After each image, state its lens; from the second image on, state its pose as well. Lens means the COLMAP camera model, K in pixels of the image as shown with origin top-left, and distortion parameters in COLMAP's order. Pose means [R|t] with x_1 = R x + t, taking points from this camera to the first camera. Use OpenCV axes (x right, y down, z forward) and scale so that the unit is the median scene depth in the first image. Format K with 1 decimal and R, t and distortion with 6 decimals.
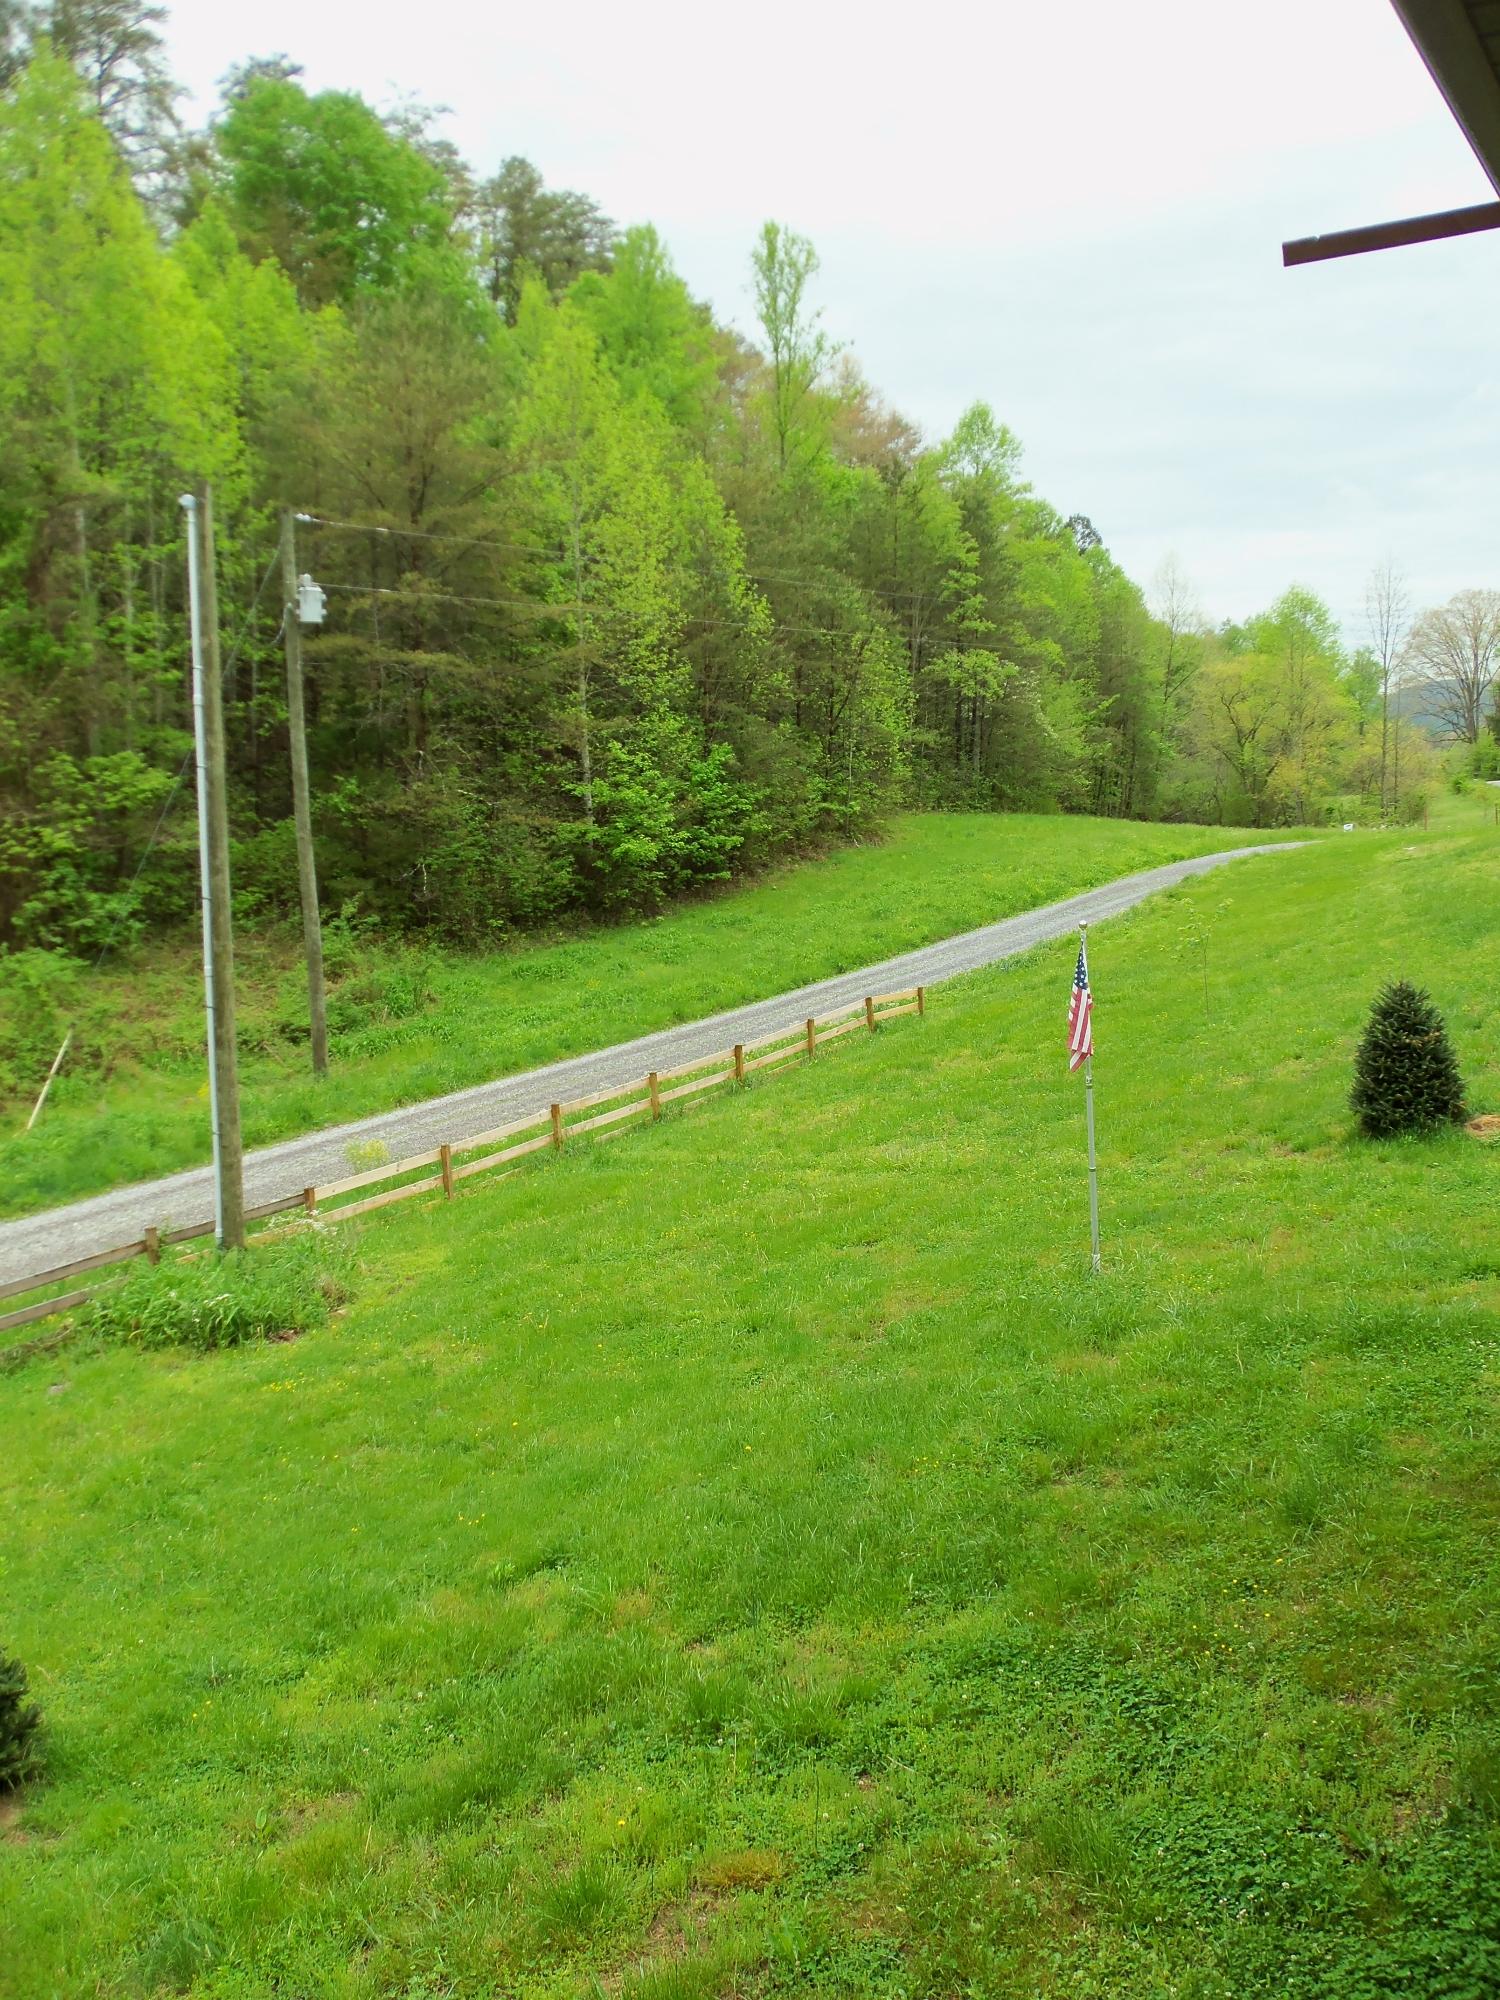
lens RADIAL K [[1690.5, 0, 724.5], [0, 1690.5, 999.6], [0, 0, 1]] dist [-0.018054, -0.008651]
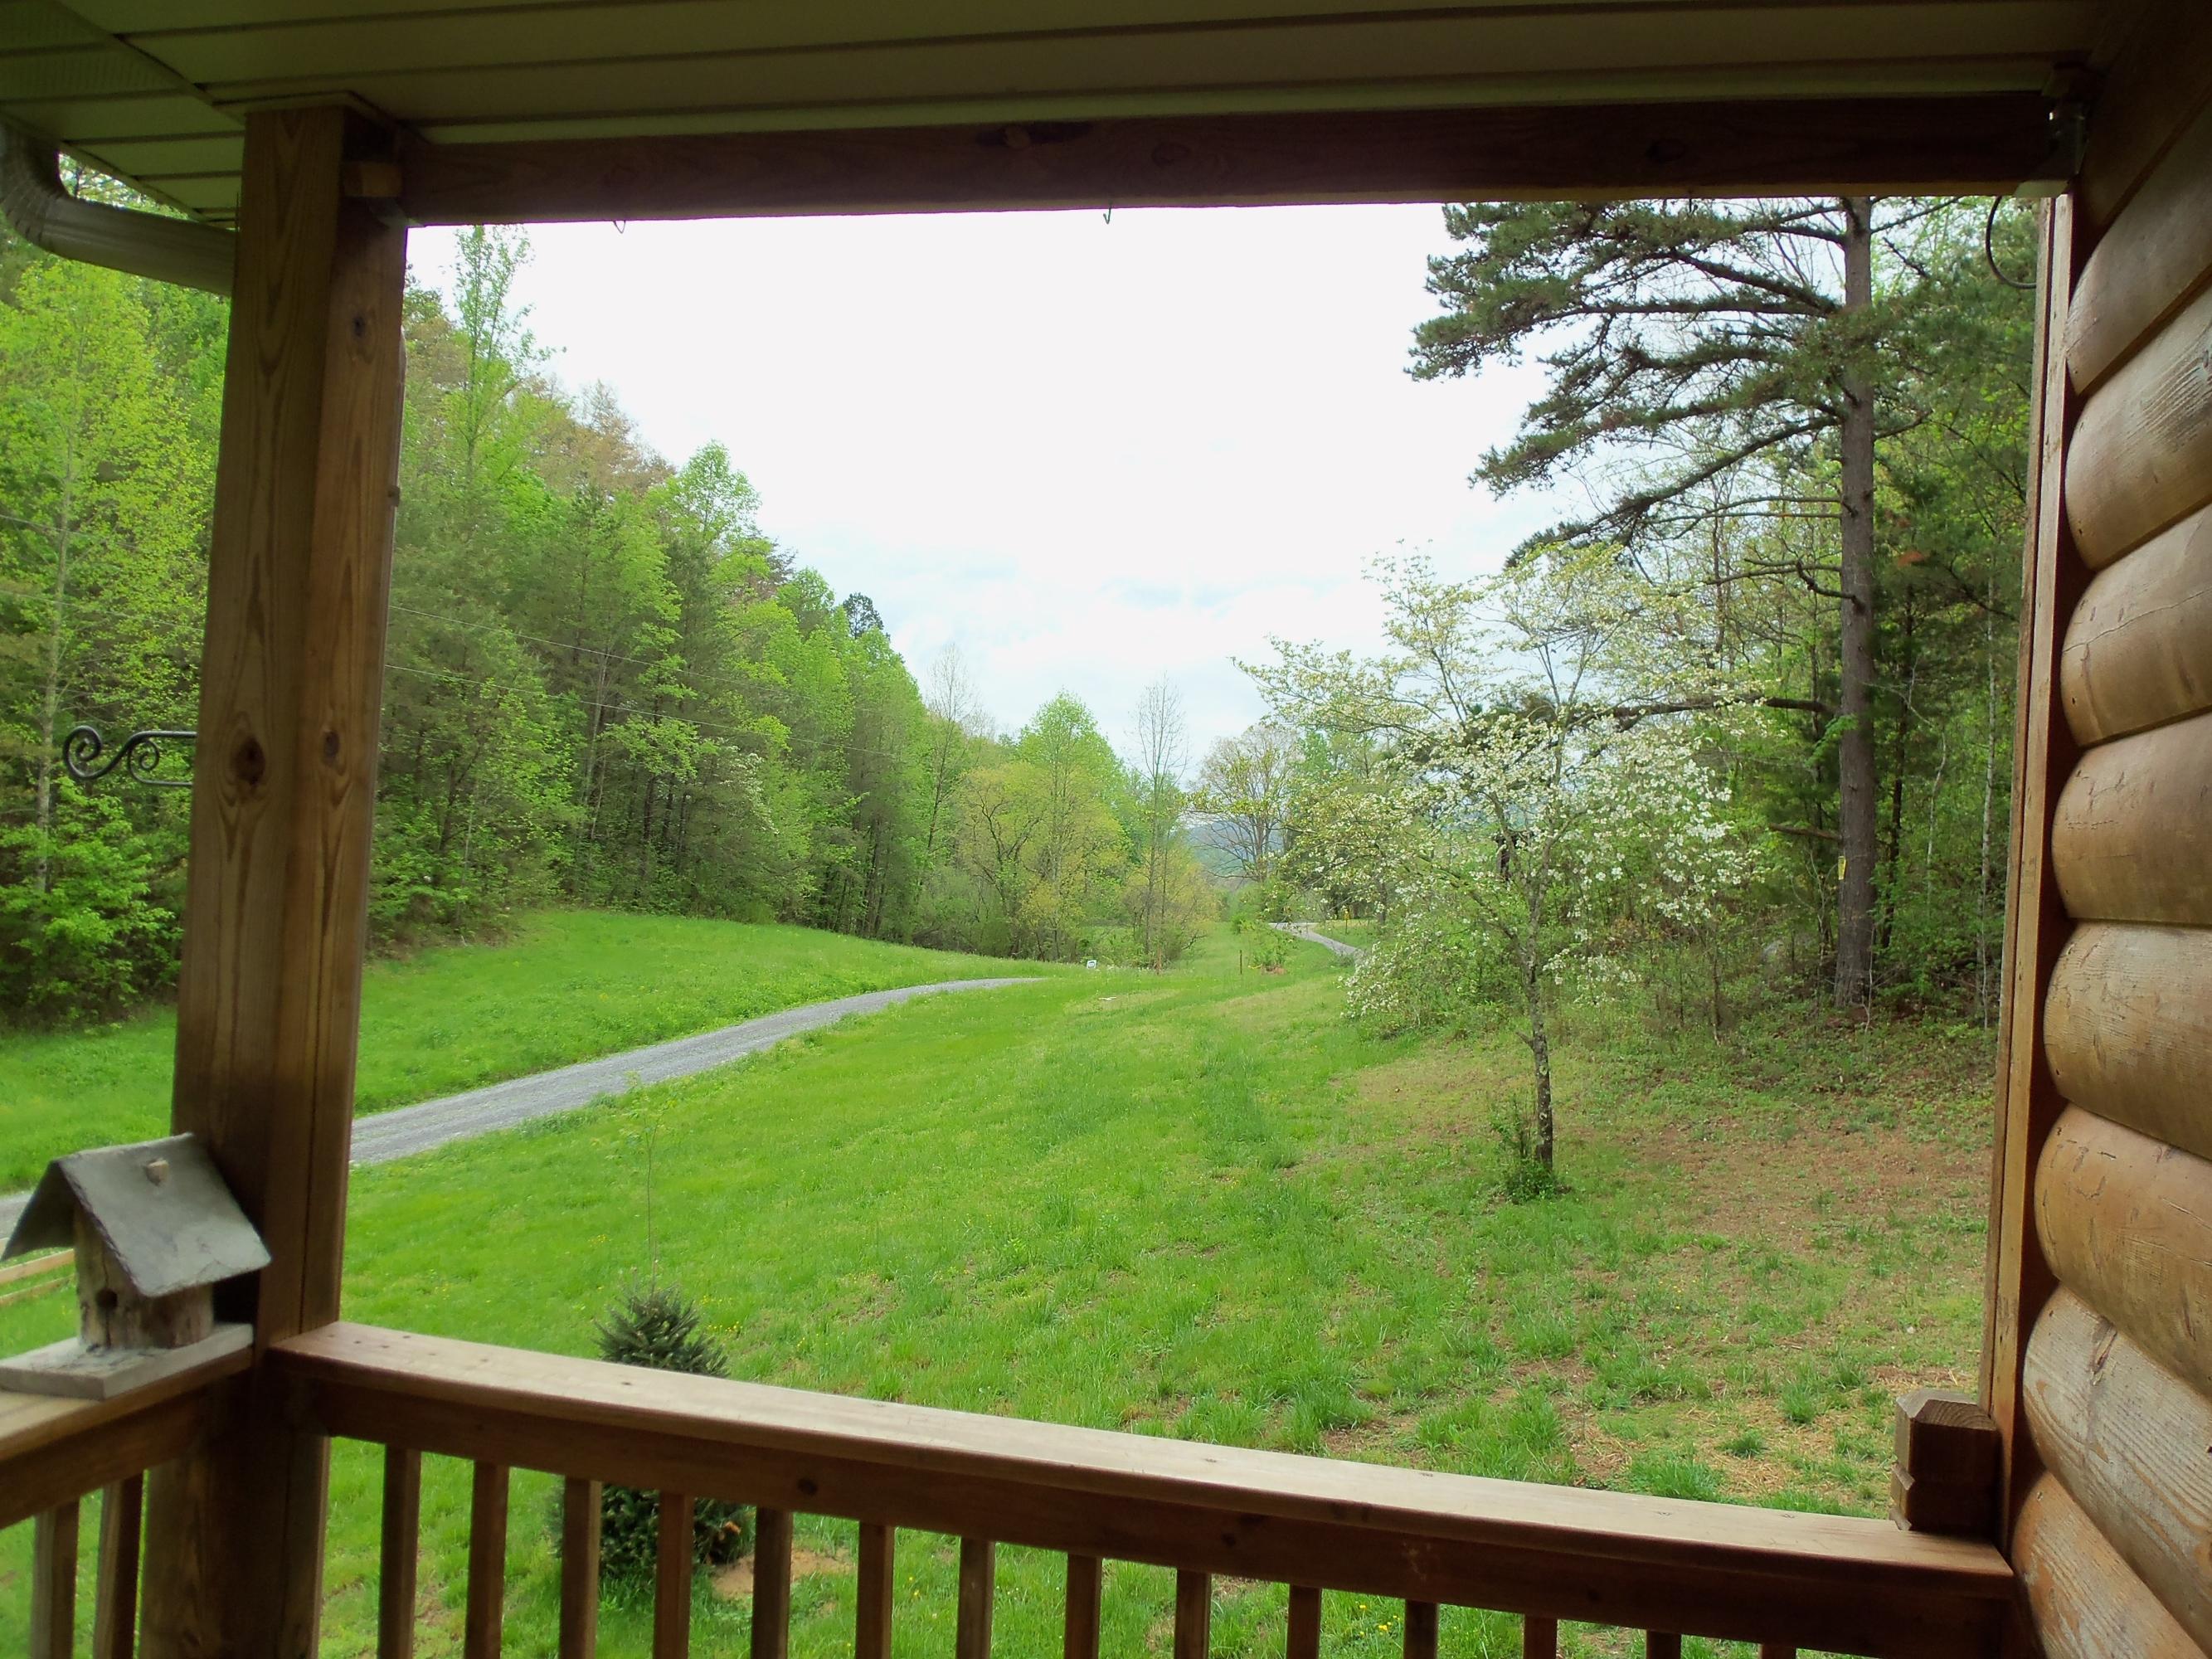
lens RADIAL K [[1850.8, 0, 1106.0], [0, 1850.8, 829.5], [0, 0, 1]] dist [-0.023943, -0.006208]
pose [[0.947487, 0.094078, 0.305642, 0.079389], [-0.045605, 0.985730, -0.162039, -0.016000], [-0.316525, 0.139591, 0.938257, 0.085595]]
